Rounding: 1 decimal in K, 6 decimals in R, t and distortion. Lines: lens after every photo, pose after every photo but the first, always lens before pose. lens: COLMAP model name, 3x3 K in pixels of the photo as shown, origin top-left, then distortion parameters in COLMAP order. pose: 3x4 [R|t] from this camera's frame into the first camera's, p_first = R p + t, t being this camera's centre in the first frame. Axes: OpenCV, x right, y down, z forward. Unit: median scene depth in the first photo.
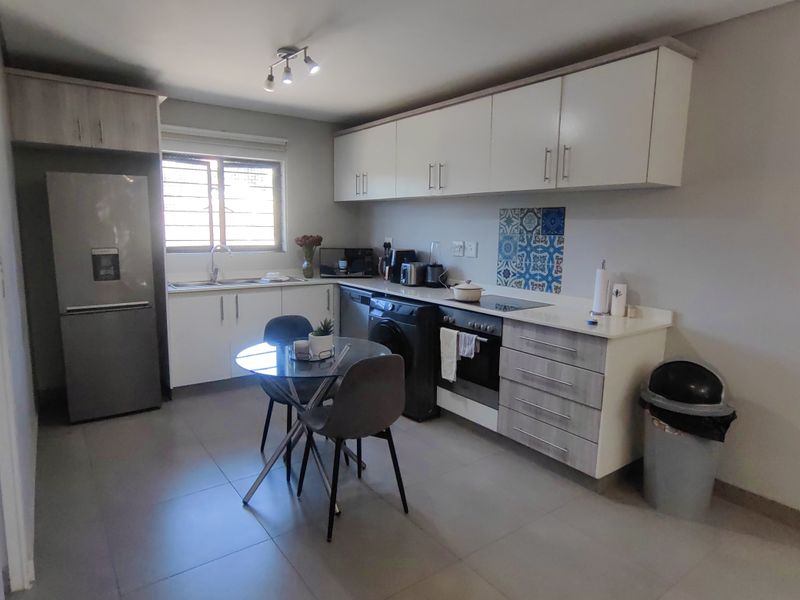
lens RADIAL K [[492.6, 0, 398.7], [0, 492.6, 297.2], [0, 0, 1]] dist [-0.027734, 0.034577]
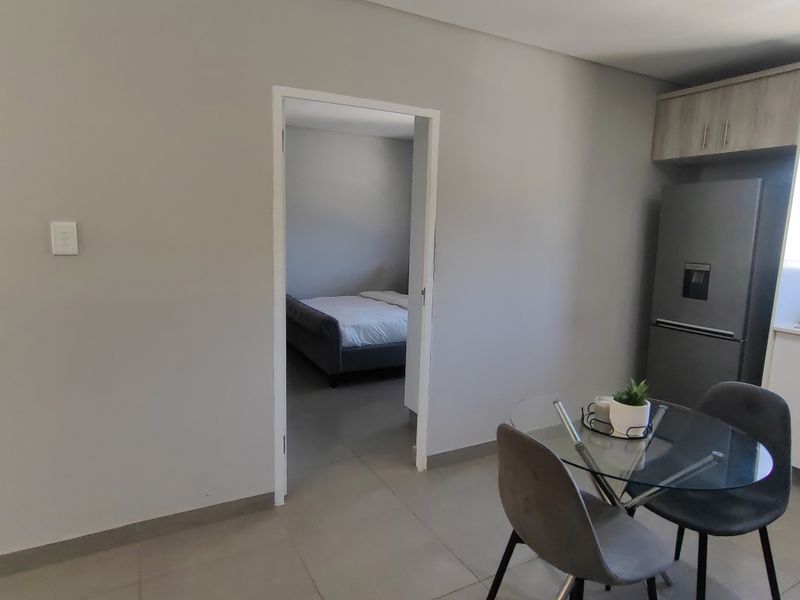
lens RADIAL K [[492.6, 0, 398.7], [0, 492.6, 297.2], [0, 0, 1]] dist [-0.027734, 0.034577]
pose [[-0.124215, 0.126358, -0.984177, 0.363182], [-0.174813, 0.973558, 0.147058, -0.073064], [0.976735, 0.190314, -0.098841, 0.539879]]
